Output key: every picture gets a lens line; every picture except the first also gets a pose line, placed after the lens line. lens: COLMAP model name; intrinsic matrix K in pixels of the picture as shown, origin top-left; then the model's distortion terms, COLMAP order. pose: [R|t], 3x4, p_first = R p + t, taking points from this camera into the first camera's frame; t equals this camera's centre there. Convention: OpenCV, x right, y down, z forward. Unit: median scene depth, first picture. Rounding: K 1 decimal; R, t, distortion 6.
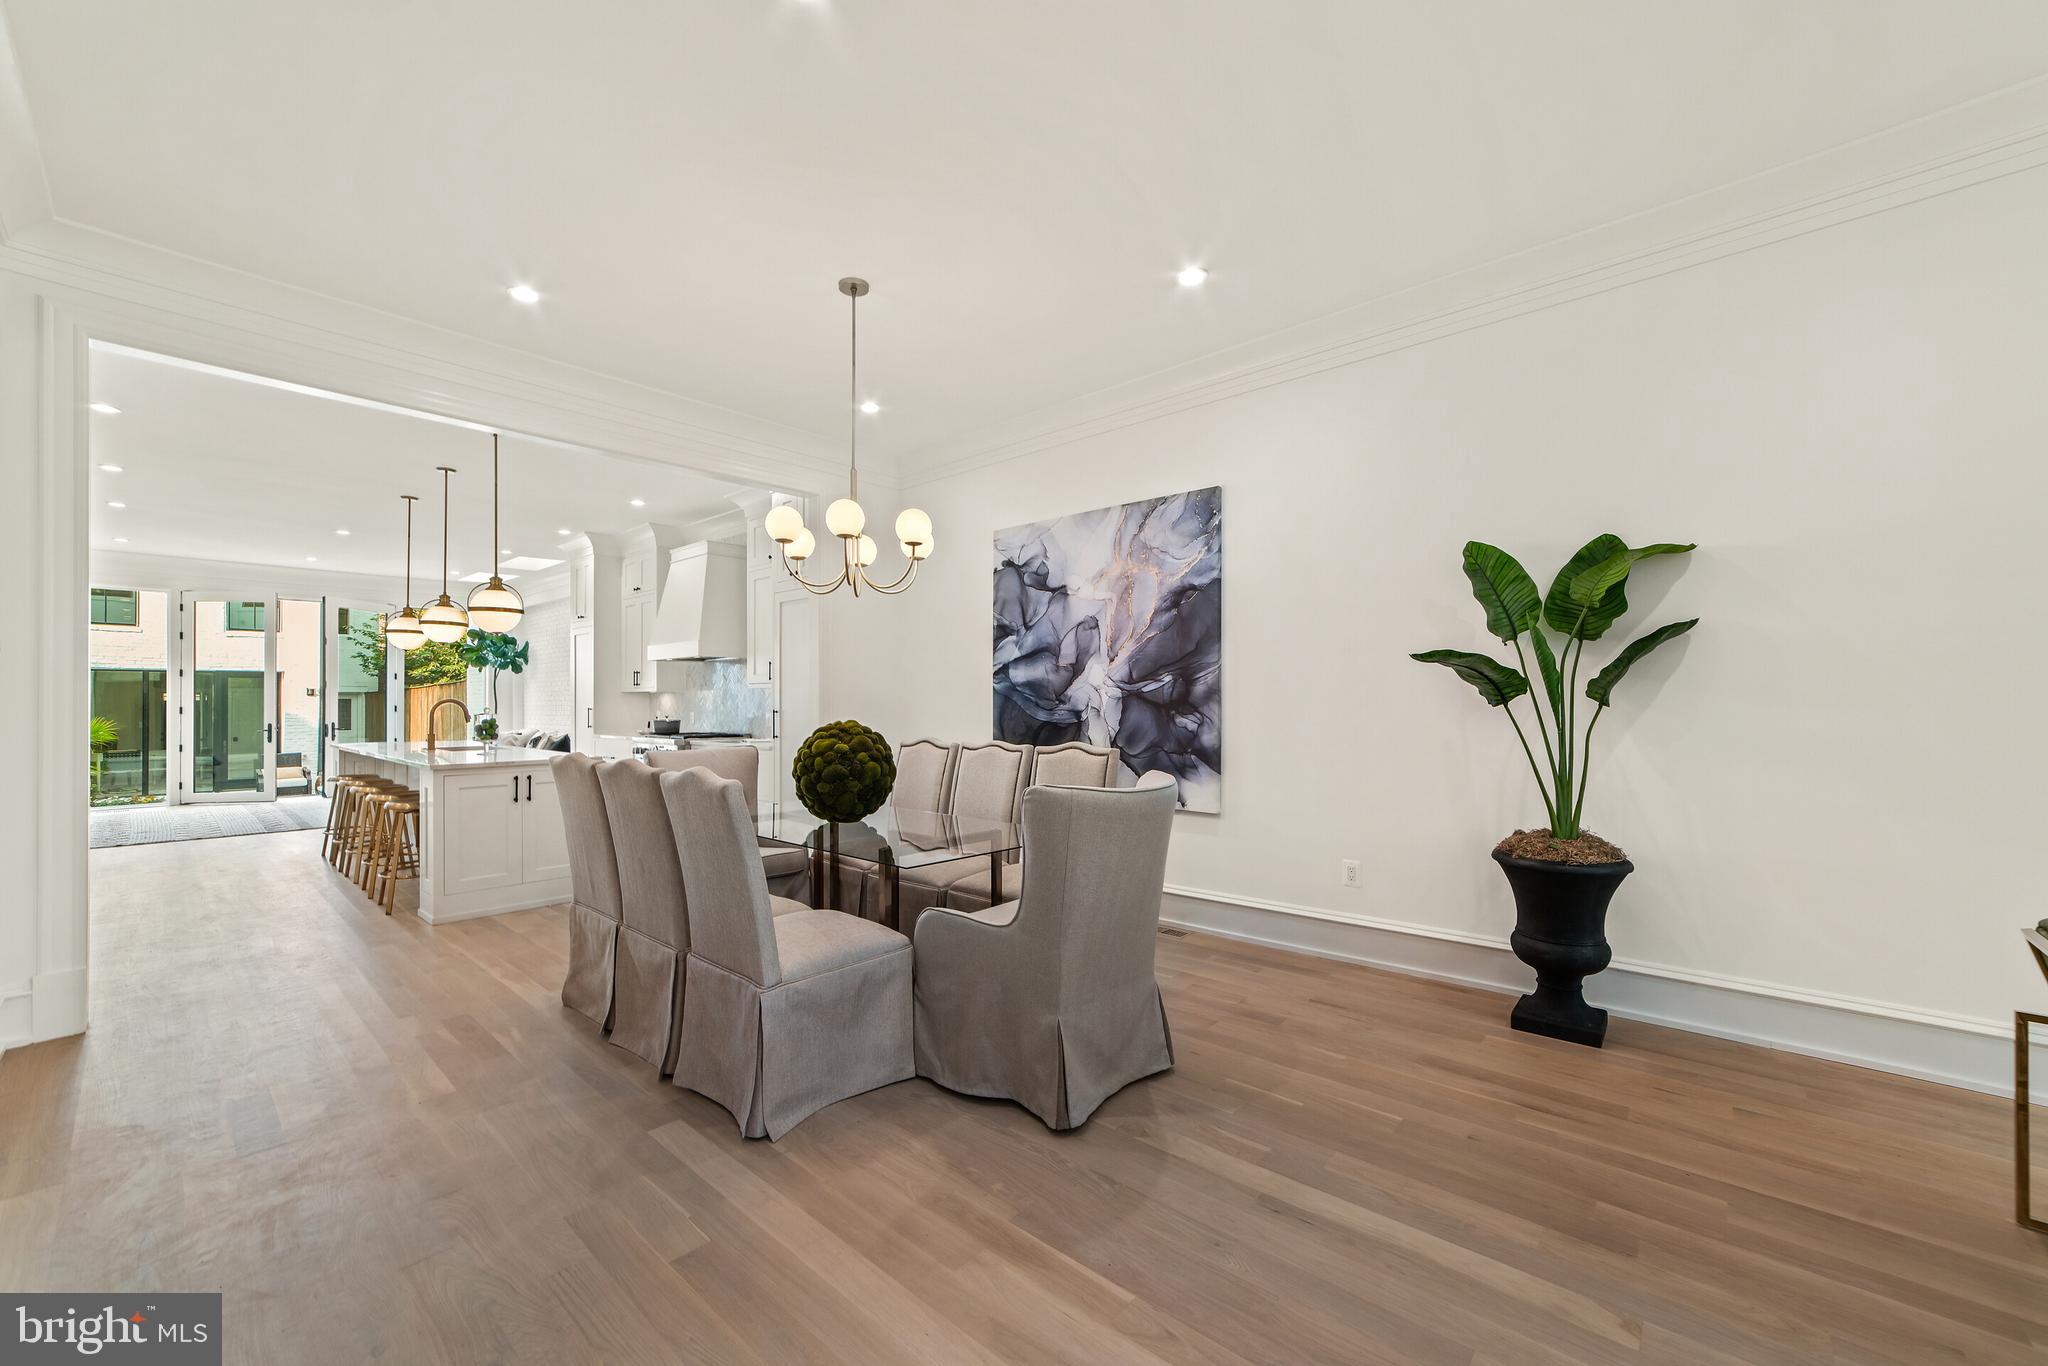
lens RADIAL K [[806.2, 0, 1031.2], [0, 806.2, 686.7], [0, 0, 1]] dist [-0.022016, 0.004553]
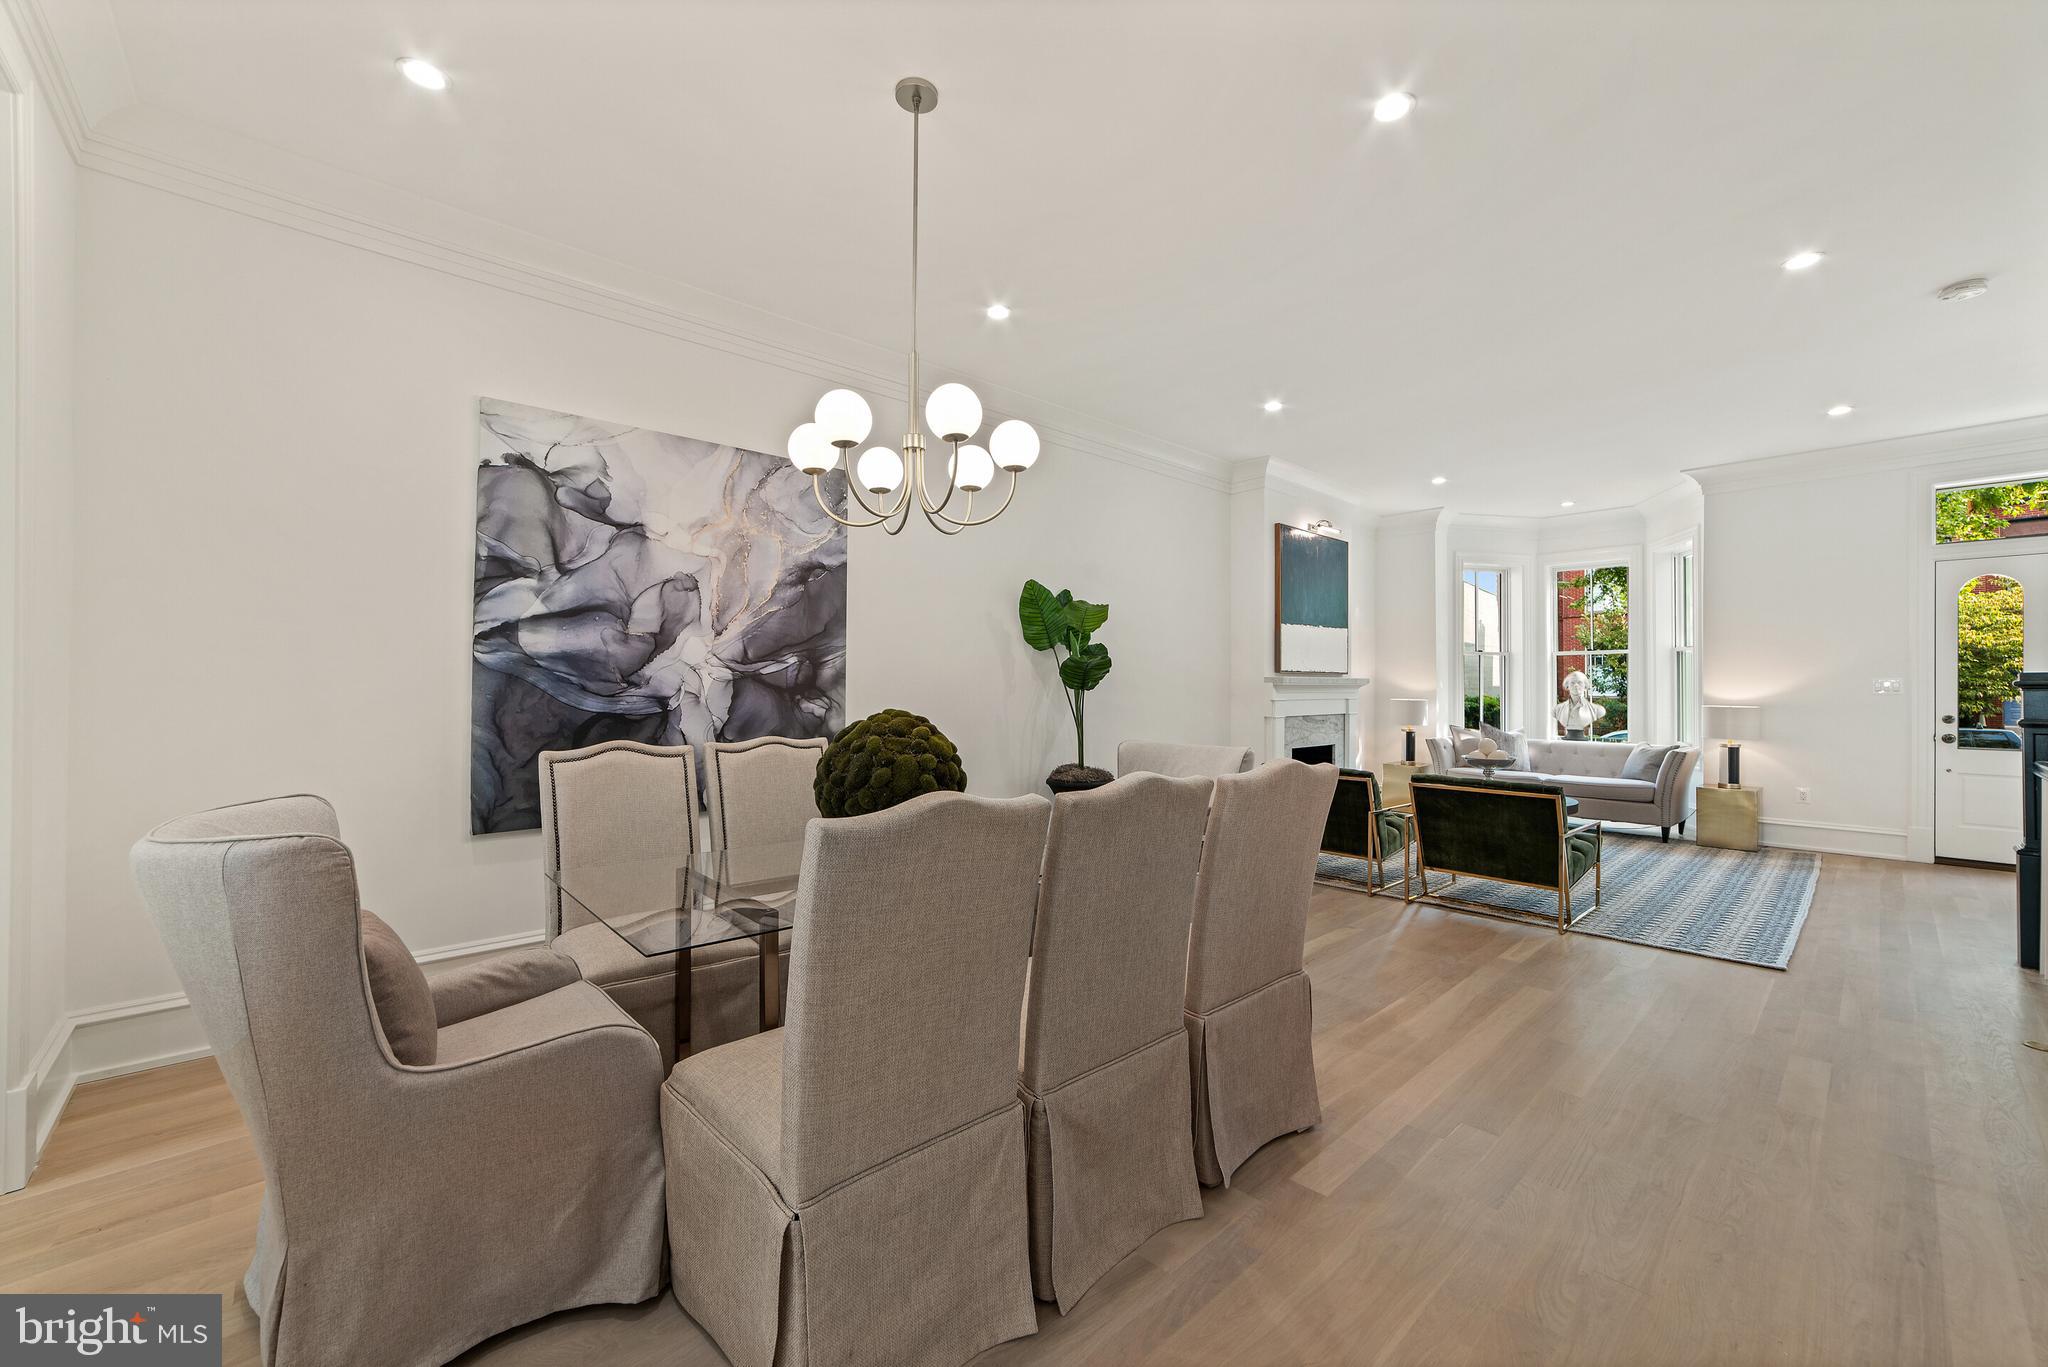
lens RADIAL K [[806.2, 0, 1018.7], [0, 806.2, 680.7], [0, 0, 1]] dist [-0.022016, 0.004553]
pose [[0.105966, 0.016482, 0.994233, -0.624149], [-0.020111, 0.999694, -0.014429, 0.018480], [-0.994166, -0.018466, 0.106265, 0.572845]]
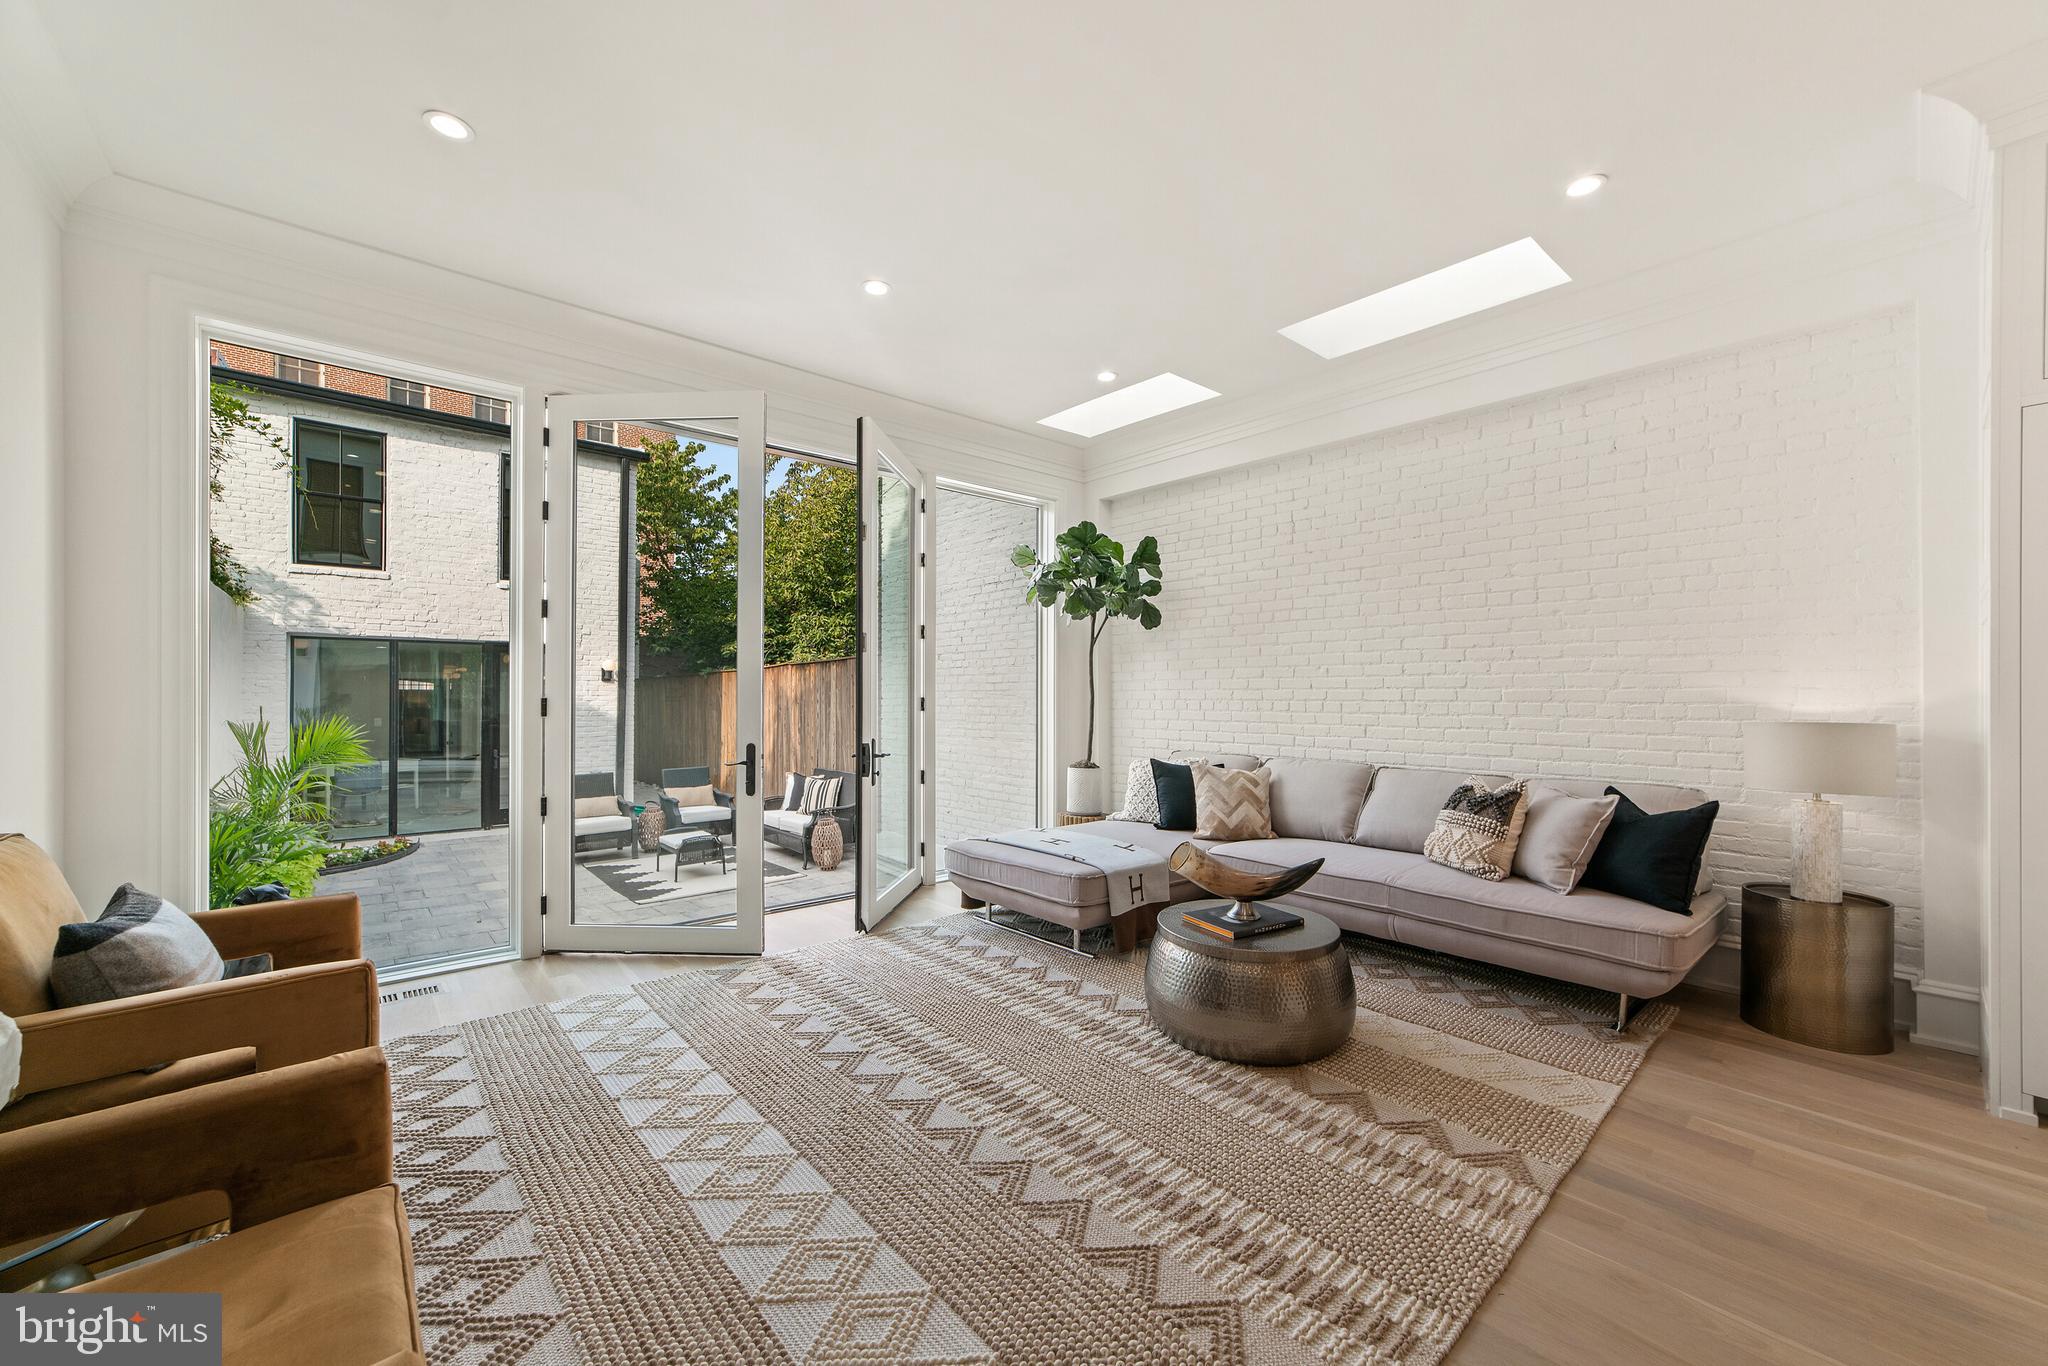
lens RADIAL K [[799.6, 0, 1029.2], [0, 799.6, 679.8], [0, 0, 1]] dist [0.000057, 0.001337]
pose [[0.990192, 0.005236, -0.139617, -1.535471], [-0.005461, 0.999984, -0.001227, 0.032791], [0.139609, 0.001977, 0.990205, 1.260799]]
